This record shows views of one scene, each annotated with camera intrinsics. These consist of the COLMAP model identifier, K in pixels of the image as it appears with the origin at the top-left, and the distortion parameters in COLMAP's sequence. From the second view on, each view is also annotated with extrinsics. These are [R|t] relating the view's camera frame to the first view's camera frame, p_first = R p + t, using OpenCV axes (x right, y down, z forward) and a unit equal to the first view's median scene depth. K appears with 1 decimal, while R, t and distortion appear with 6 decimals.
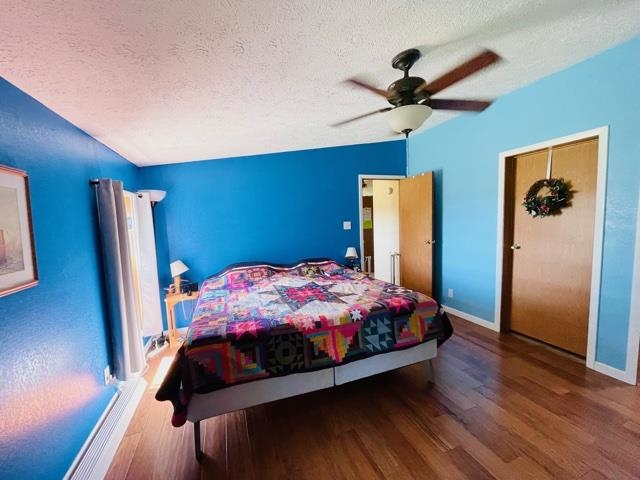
lens RADIAL K [[257.4, 0, 316.3], [0, 257.4, 240.8], [0, 0, 1]] dist [-0.000092, 0.000144]
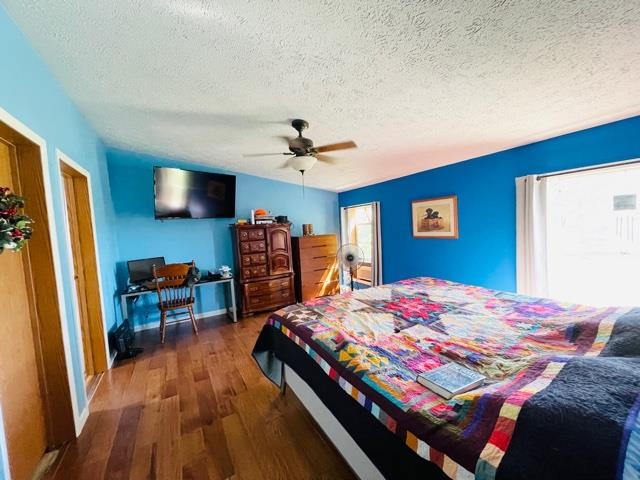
lens RADIAL K [[257.4, 0, 316.3], [0, 257.4, 240.8], [0, 0, 1]] dist [-0.000092, 0.000144]
pose [[-0.982101, 0.101840, -0.158447, 0.393750], [0.078774, 0.986201, 0.145608, -0.162990], [0.171089, 0.130520, -0.976572, 1.813669]]
